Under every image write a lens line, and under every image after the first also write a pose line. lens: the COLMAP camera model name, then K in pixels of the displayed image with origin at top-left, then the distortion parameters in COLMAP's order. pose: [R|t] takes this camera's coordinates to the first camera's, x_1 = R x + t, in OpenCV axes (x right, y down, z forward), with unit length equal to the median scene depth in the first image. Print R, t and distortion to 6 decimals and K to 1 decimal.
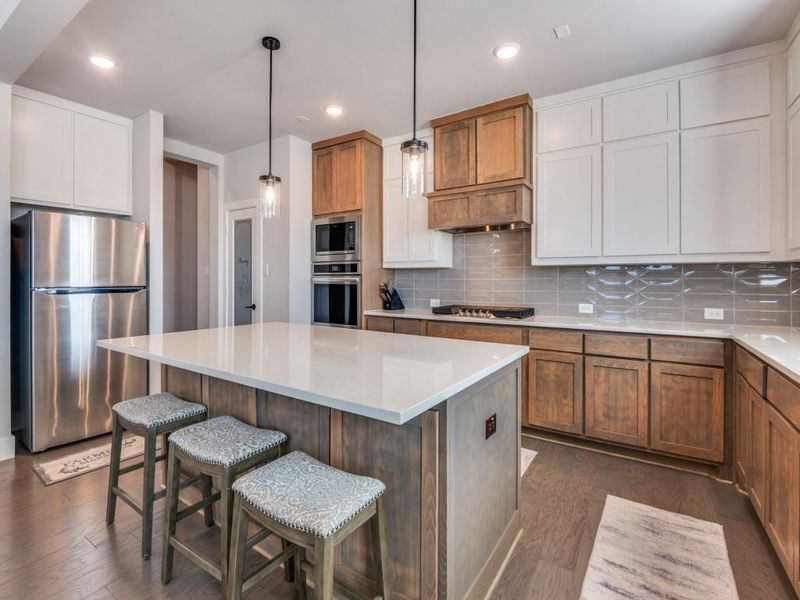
lens RADIAL K [[384.6, 0, 400.1], [0, 384.6, 289.3], [0, 0, 1]] dist [-0.015151, -0.000464]
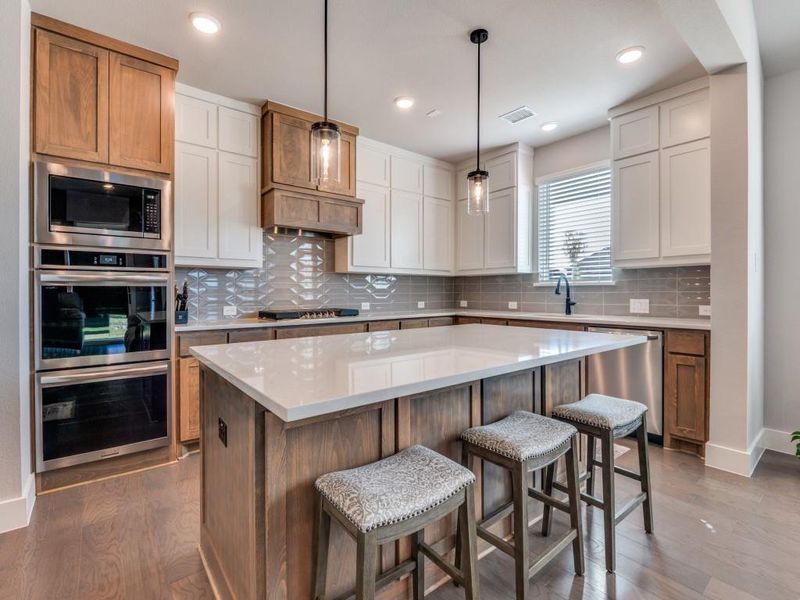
lens RADIAL K [[367.7, 0, 397.9], [0, 367.7, 292.3], [0, 0, 1]] dist [-0.013736, -0.000345]
pose [[0.313130, -0.009499, 0.949663, -0.583260], [0.013728, 0.999891, 0.005475, -0.000876], [-0.949611, 0.011322, 0.313227, 0.422861]]
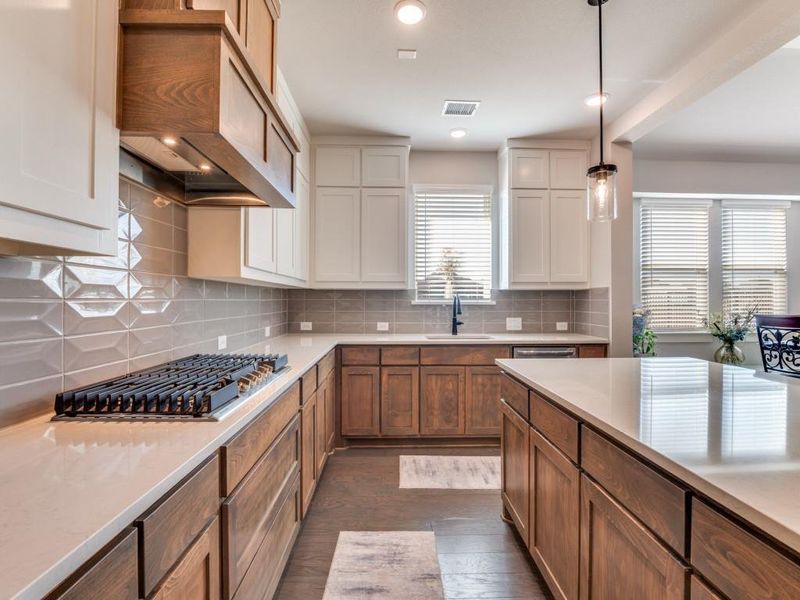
lens RADIAL K [[372.7, 0, 397.5], [0, 372.7, 297.4], [0, 0, 1]] dist [-0.004737, -0.000751]
pose [[-0.571878, -0.000168, 0.820339, -0.221418], [0.000052, 1.000000, 0.000241, -0.025006], [-0.820339, 0.000180, -0.571878, 0.952692]]
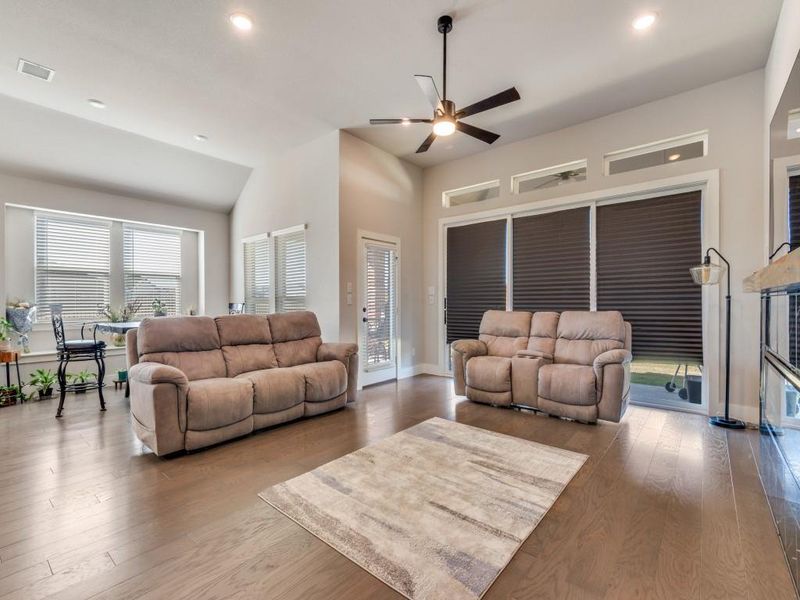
lens RADIAL K [[366.1, 0, 400.0], [0, 366.1, 300.0], [0, 0, 1]] dist [0.029809, -0.000053]
pose [[-0.992872, -0.003083, 0.119149, -1.117428], [-0.002337, 0.999977, 0.006395, -0.012982], [-0.119166, 0.006071, -0.992856, 0.899530]]
